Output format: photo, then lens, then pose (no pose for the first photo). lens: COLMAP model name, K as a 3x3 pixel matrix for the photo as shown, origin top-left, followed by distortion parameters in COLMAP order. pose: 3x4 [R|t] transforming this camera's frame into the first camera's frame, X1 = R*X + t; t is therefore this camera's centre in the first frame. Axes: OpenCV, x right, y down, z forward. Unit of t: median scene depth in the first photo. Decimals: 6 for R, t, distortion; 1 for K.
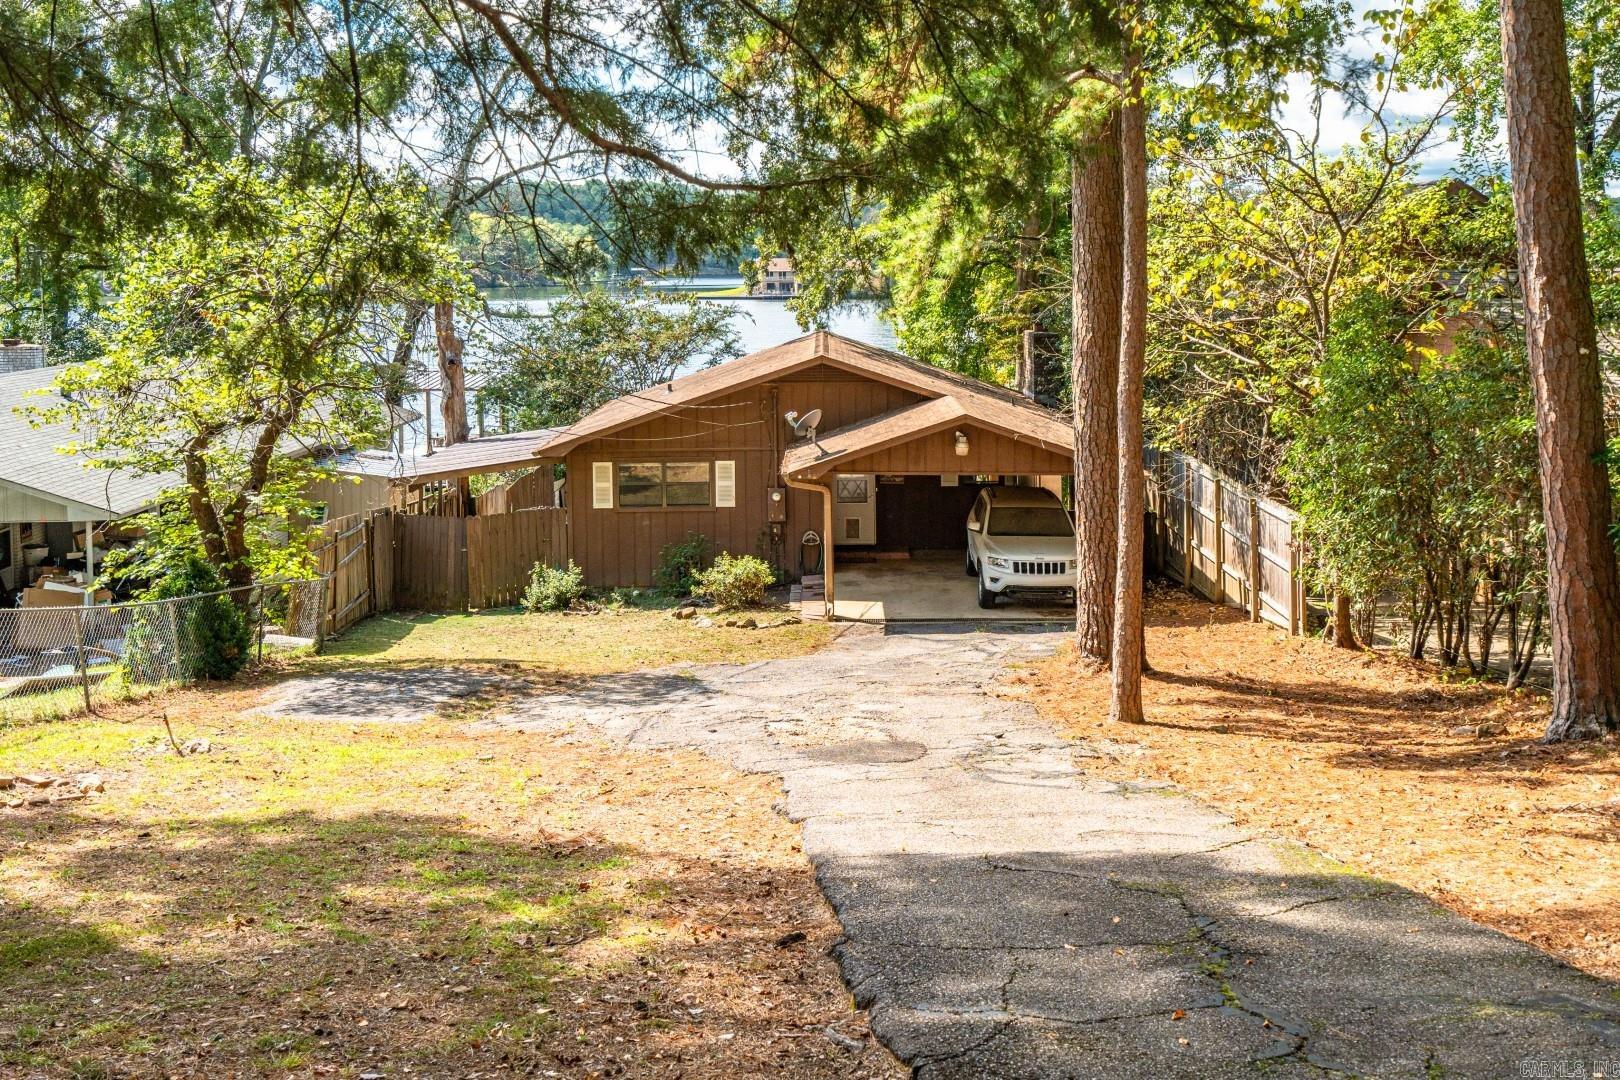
lens RADIAL K [[1699.2, 0, 810.0], [0, 1699.2, 540.0], [0, 0, 1]] dist [-0.001730, 0.008644]
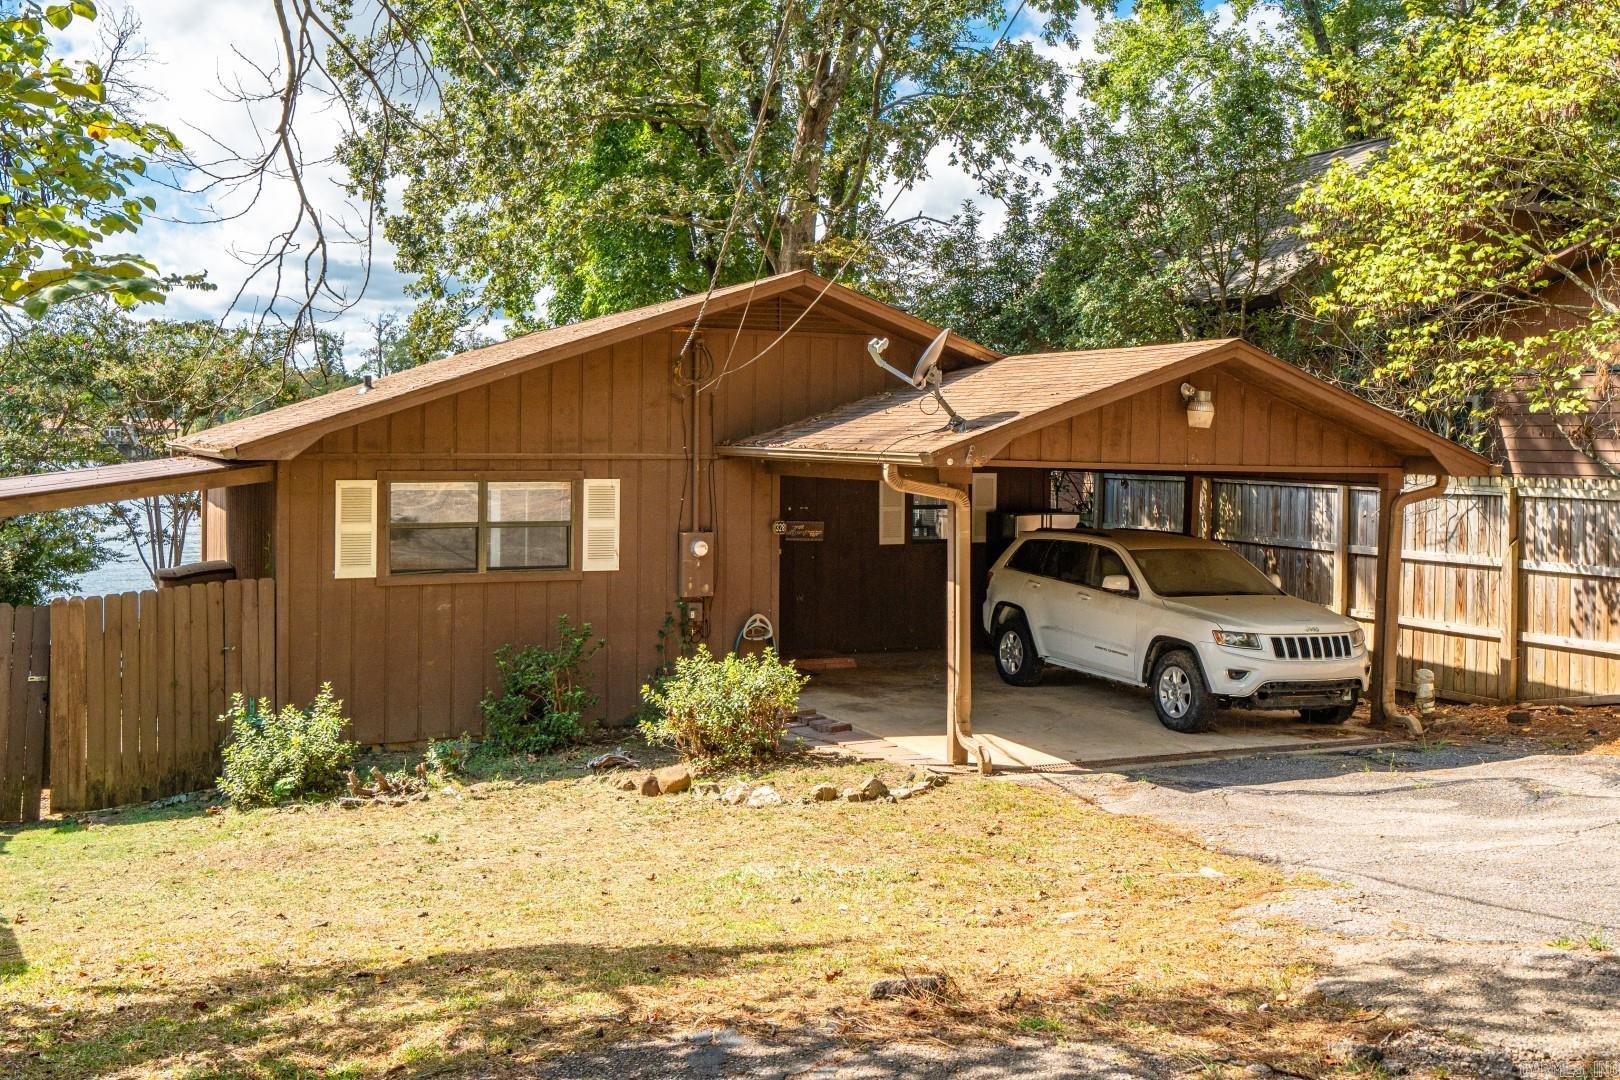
lens RADIAL K [[1628.7, 0, 751.7], [0, 1628.7, 498.6], [0, 0, 1]] dist [0.020514, -0.002217]
pose [[0.914673, 0.001896, 0.404191, -0.225258], [0.052885, 0.990831, -0.124325, 0.024188], [-0.400721, 0.135092, 0.906186, 0.593117]]
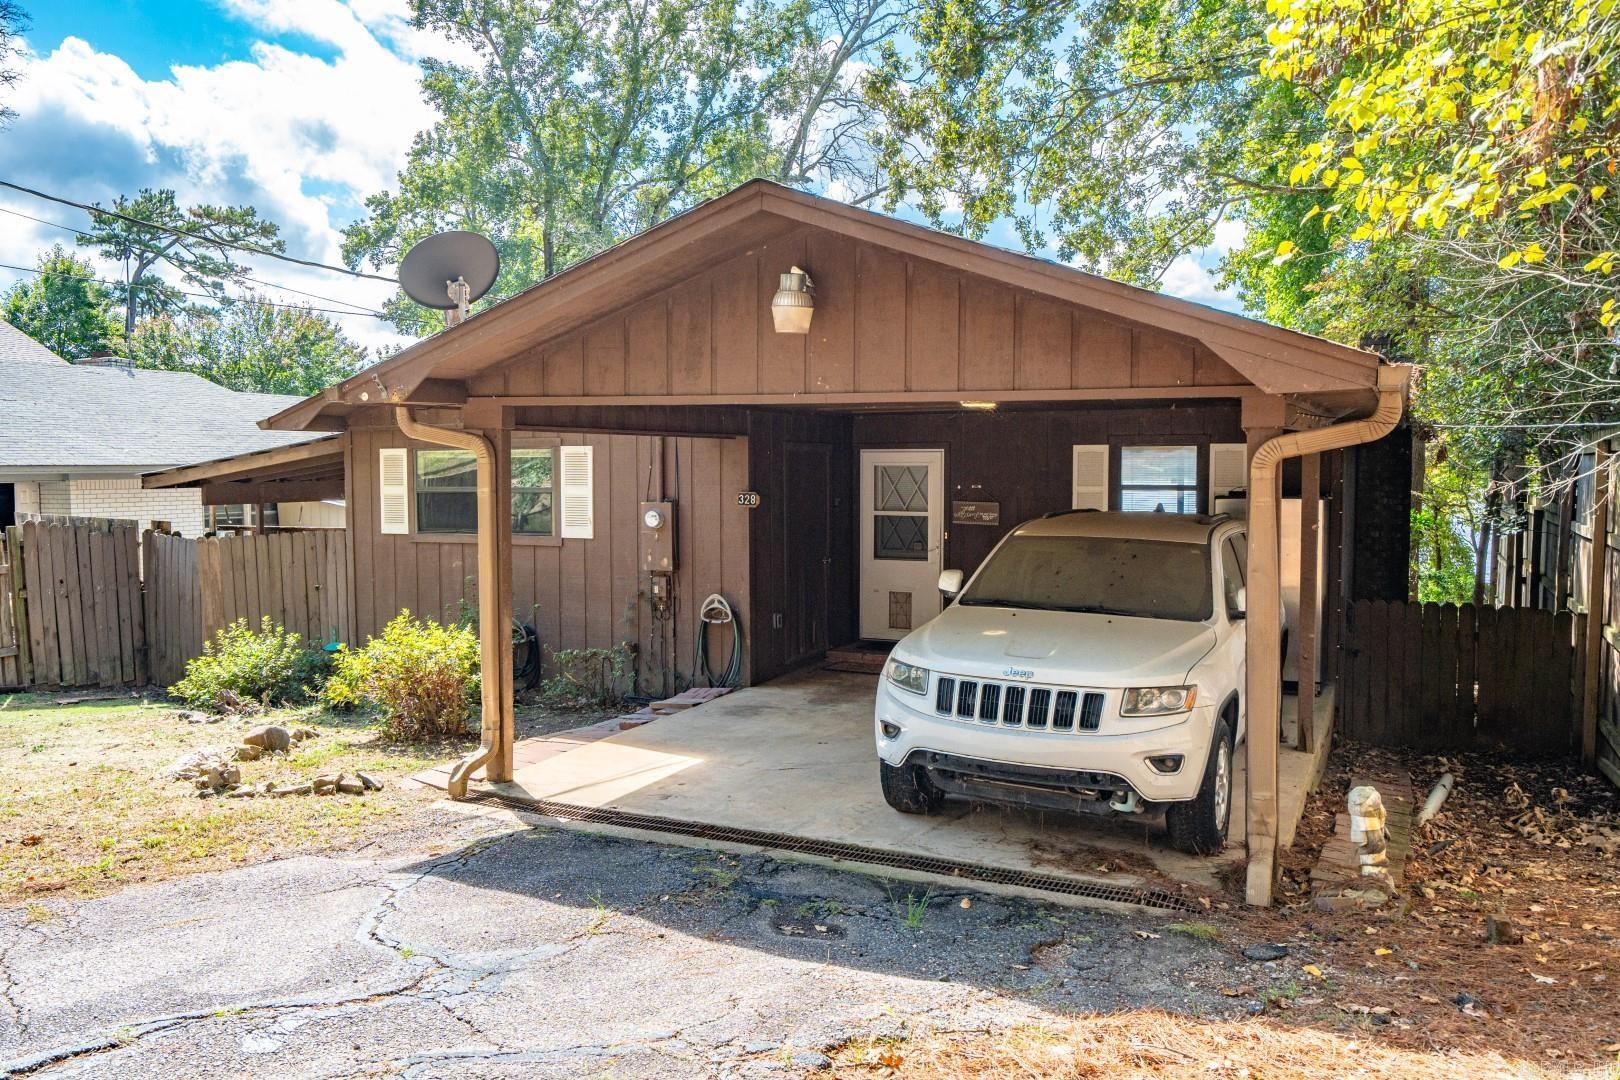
lens RADIAL K [[1257.7, 0, 810.0], [0, 1257.7, 540.0], [0, 0, 1]] dist [0.005406, 0.001110]
pose [[0.894766, 0.032072, -0.445382, 0.197126], [-0.081517, 0.992389, -0.092304, 0.010994], [0.439031, 0.118896, 0.890570, 0.767058]]
